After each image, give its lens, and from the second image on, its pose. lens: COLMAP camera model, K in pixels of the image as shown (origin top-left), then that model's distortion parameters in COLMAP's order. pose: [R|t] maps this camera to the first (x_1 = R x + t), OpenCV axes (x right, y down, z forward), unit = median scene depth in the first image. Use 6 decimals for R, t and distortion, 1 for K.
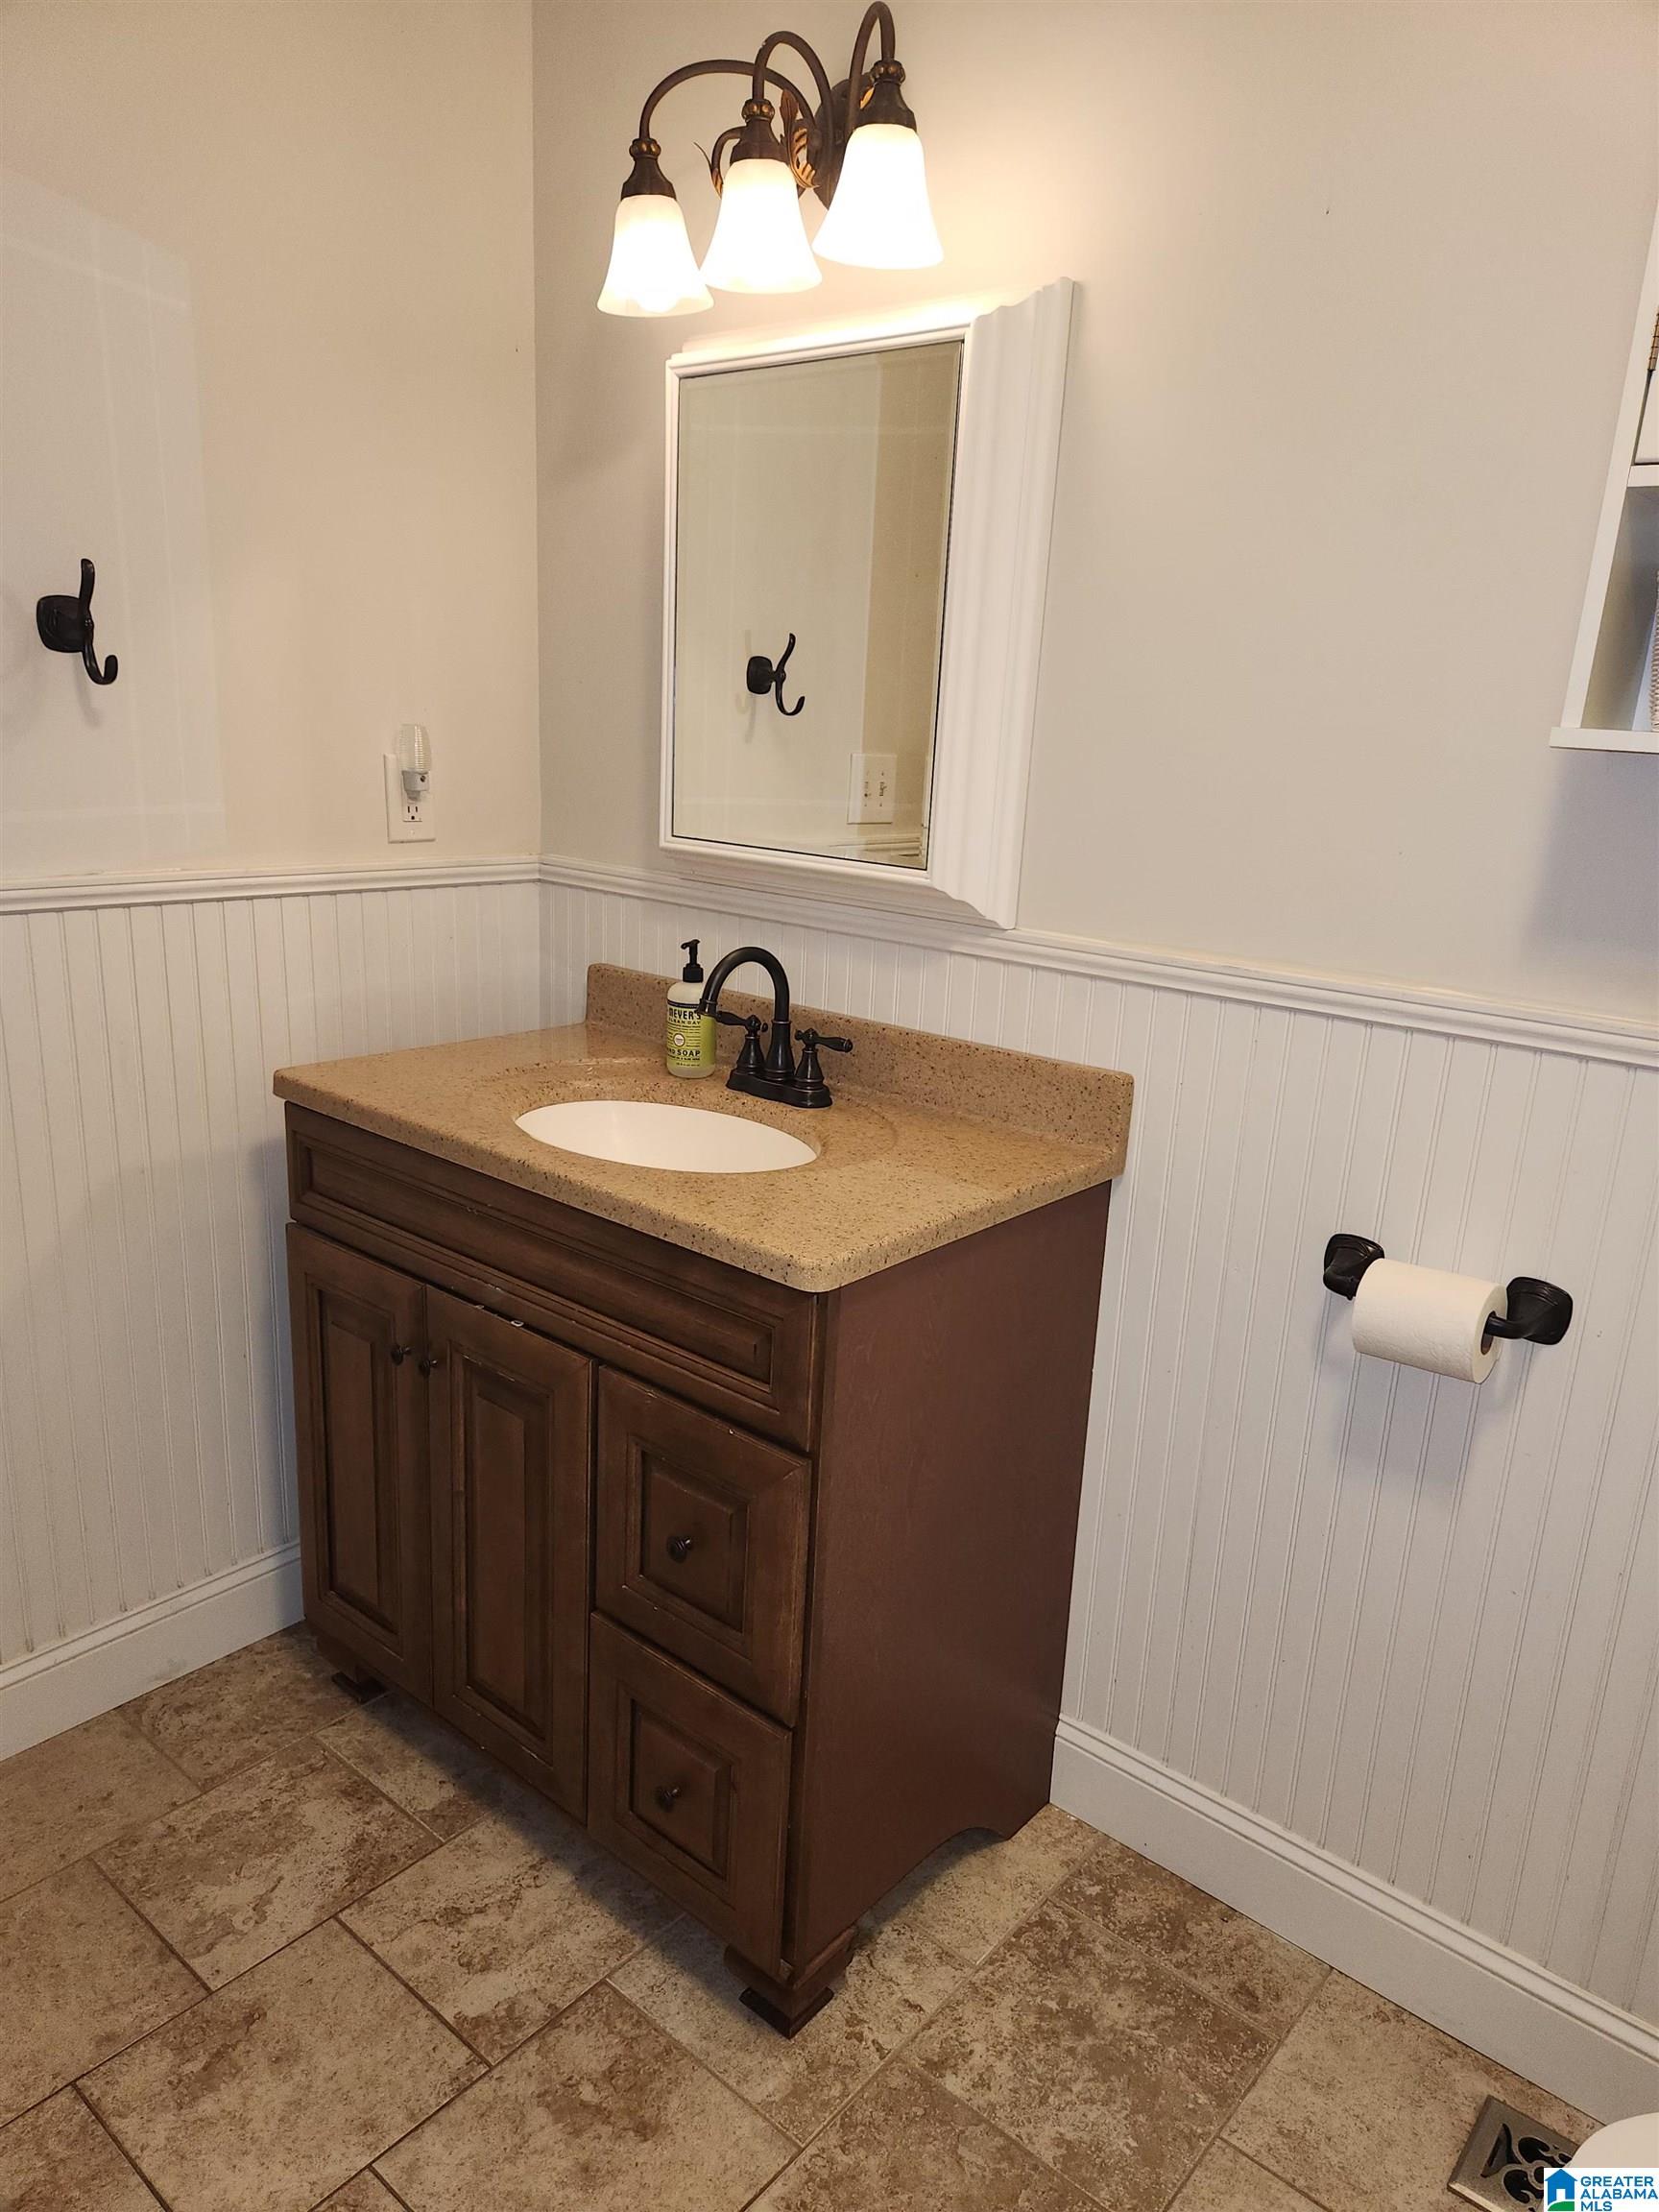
lens RADIAL K [[1495.6, 0, 829.5], [0, 1495.6, 1106.0], [0, 0, 1]] dist [0.043398, -0.032234]
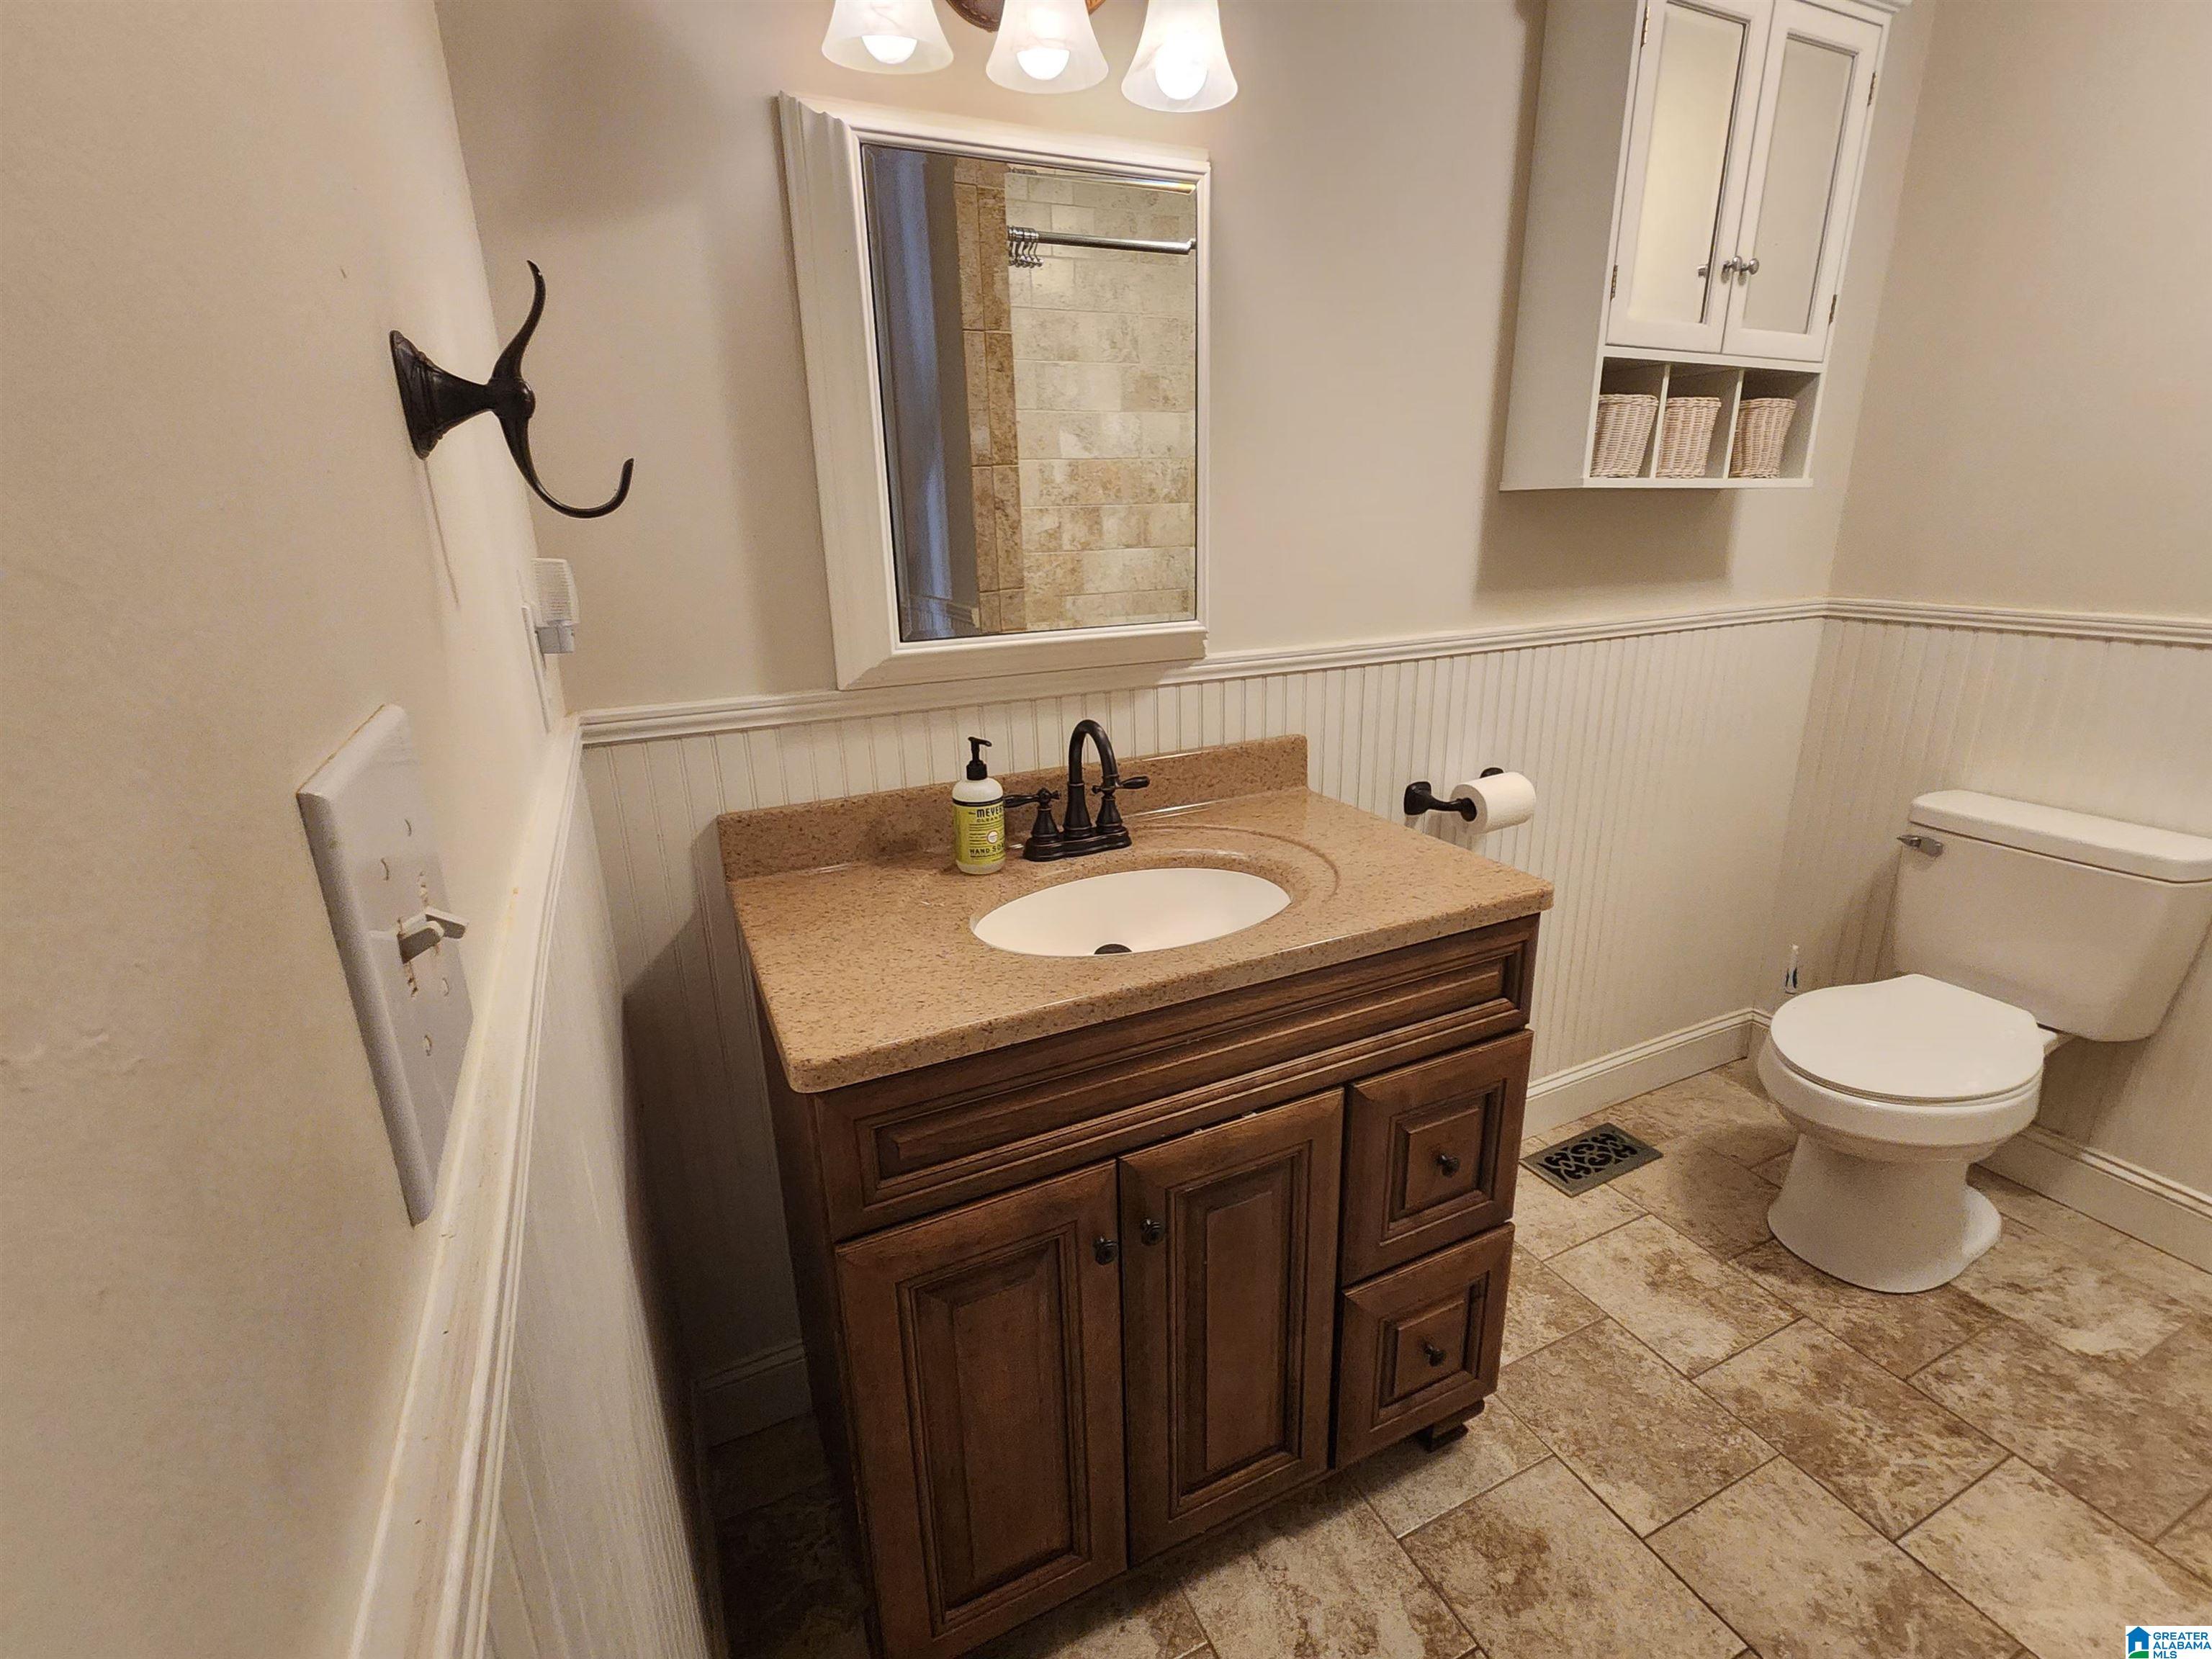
lens RADIAL K [[1014.5, 0, 1108.1], [0, 1014.5, 817.7], [0, 0, 1]] dist [0.001135, -0.000009]
pose [[0.404273, -0.318501, 0.857391, -0.770937], [0.276638, 0.936085, 0.217294, -0.217199], [-0.871799, 0.149341, 0.466544, 0.739057]]
